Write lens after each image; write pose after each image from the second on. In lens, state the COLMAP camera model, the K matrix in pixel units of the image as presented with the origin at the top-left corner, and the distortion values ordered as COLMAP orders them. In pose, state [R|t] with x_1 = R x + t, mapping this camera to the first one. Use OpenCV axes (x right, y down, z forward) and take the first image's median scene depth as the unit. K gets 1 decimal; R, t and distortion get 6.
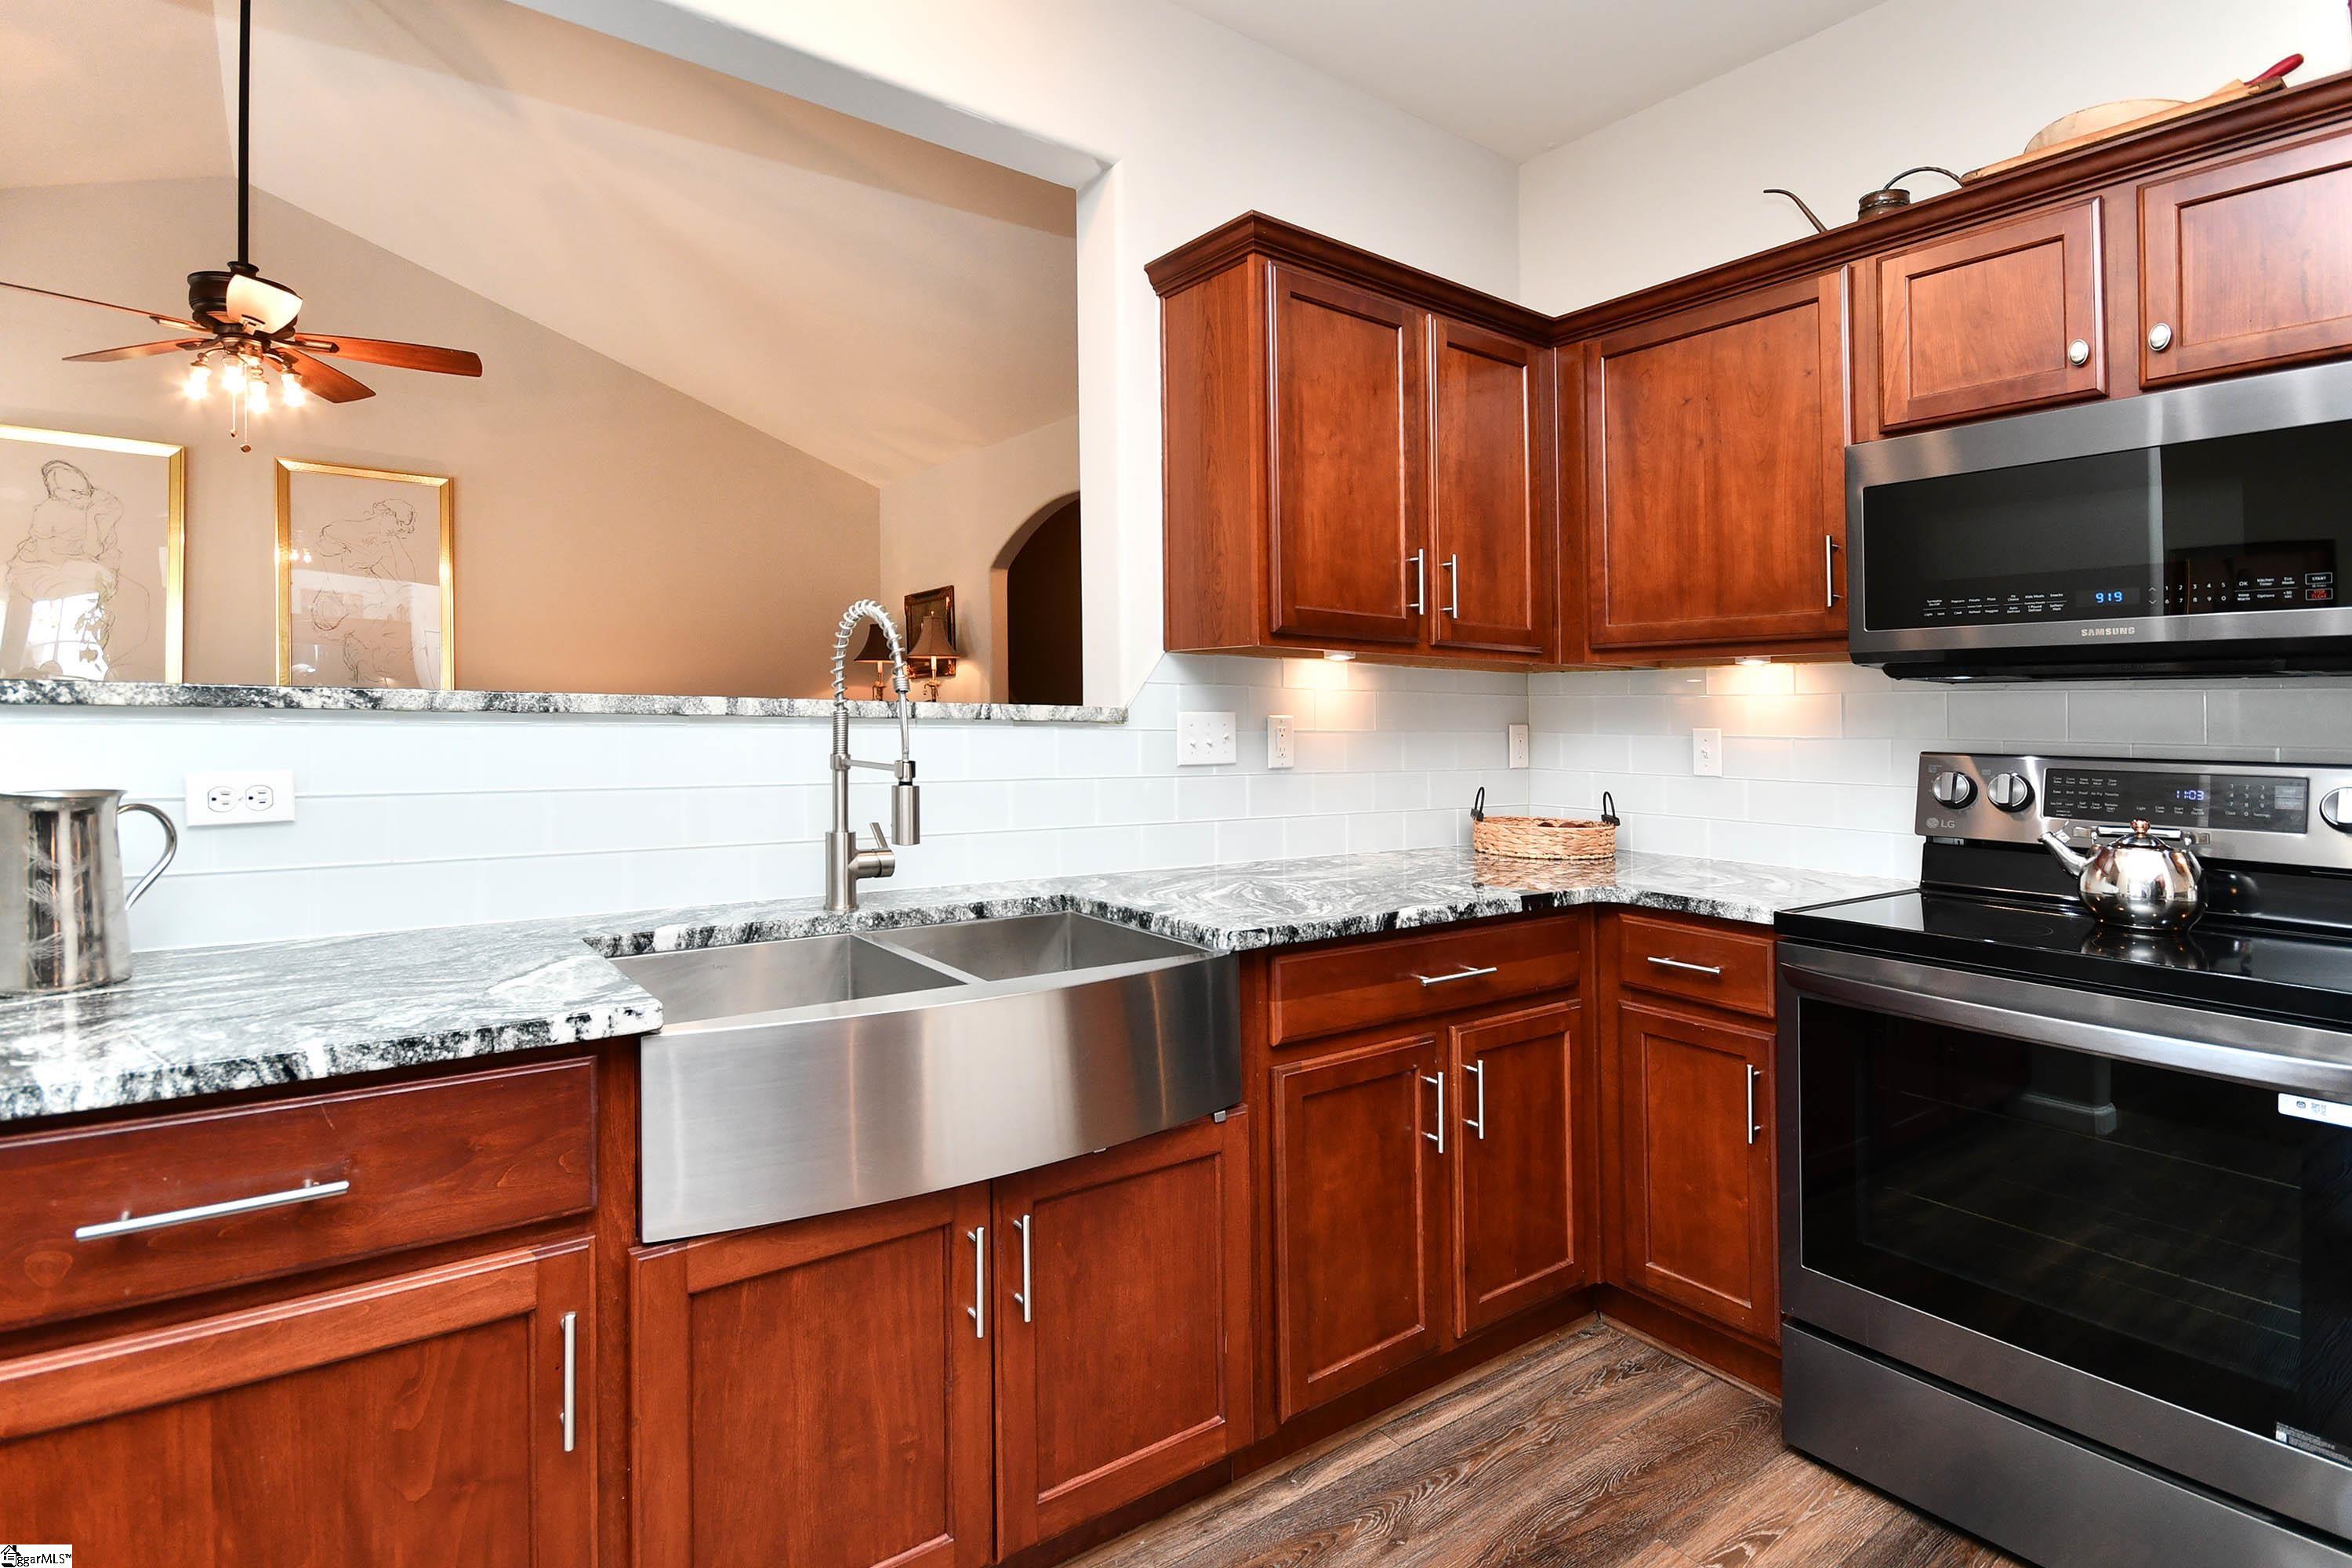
lens RADIAL K [[1180.9, 0, 1179.2], [0, 1180.9, 703.0], [0, 0, 1]] dist [-0.005133, 0.009476]
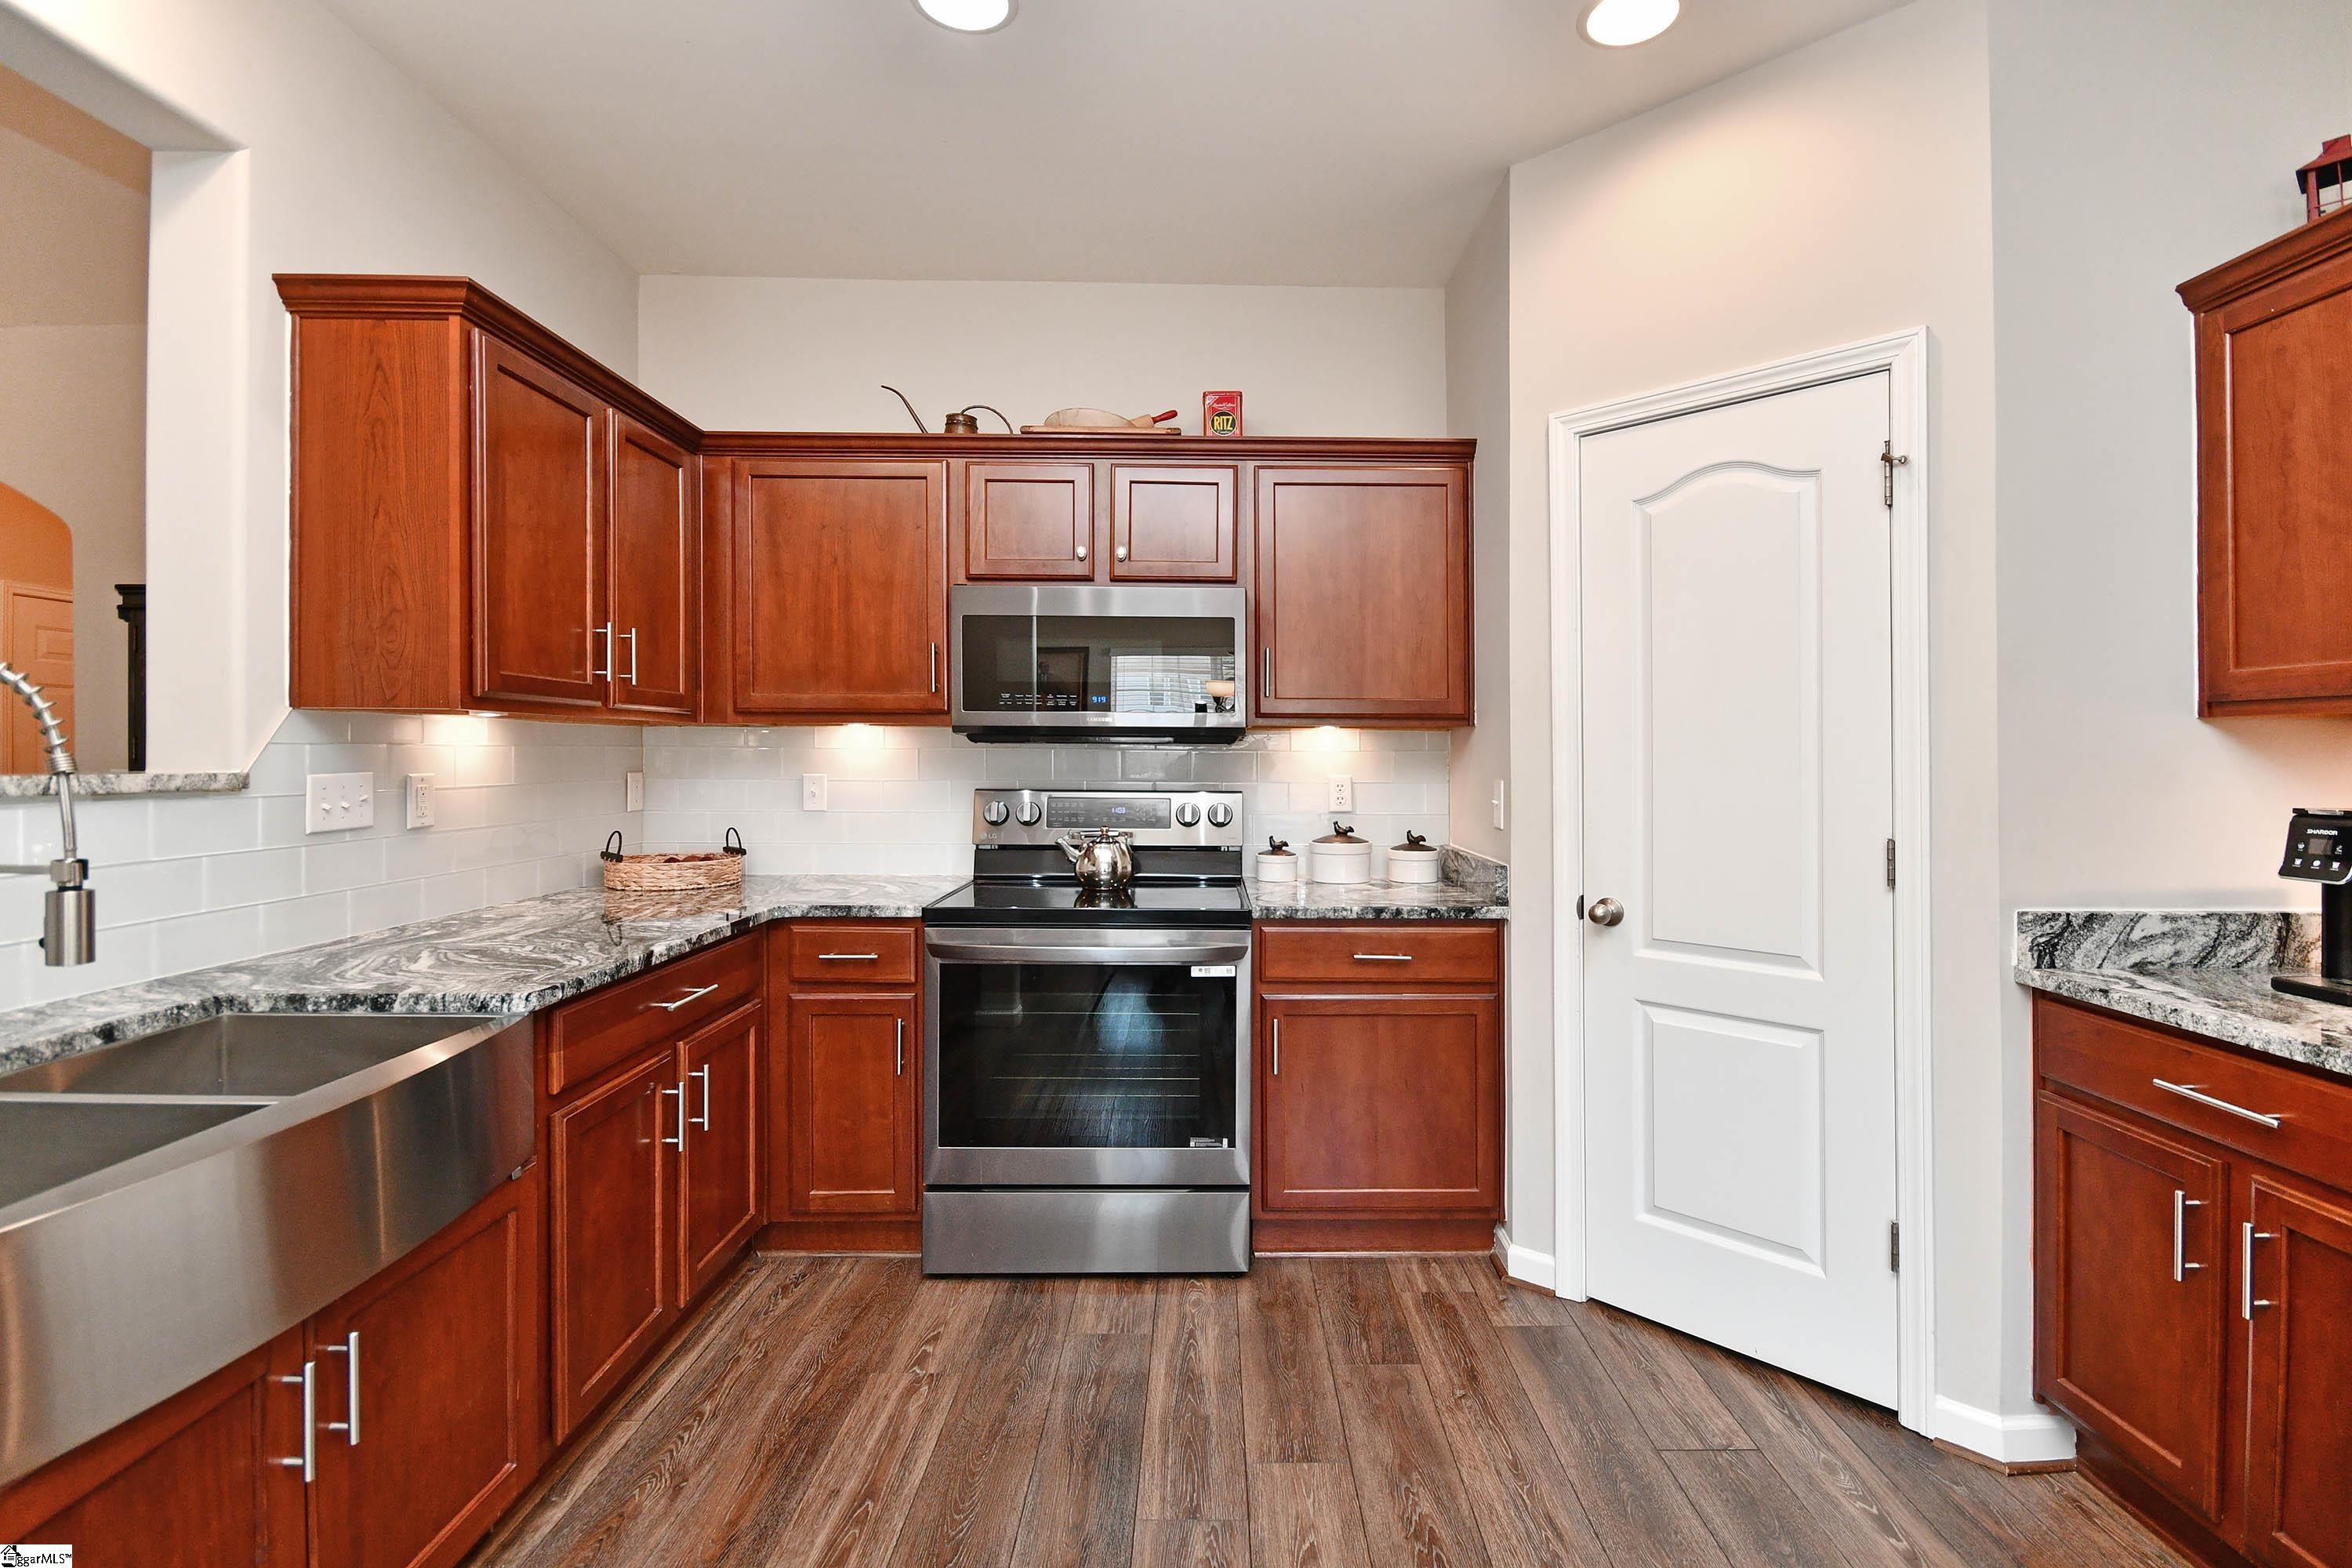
lens RADIAL K [[1027.5, 0, 1178.6], [0, 1027.5, 735.4], [0, 0, 1]] dist [0.001802, -0.004590]
pose [[0.617350, 0.000410, 0.786689, -0.259626], [-0.002129, 0.999997, 0.001149, -0.030994], [-0.786686, -0.002384, 0.617349, -0.014433]]
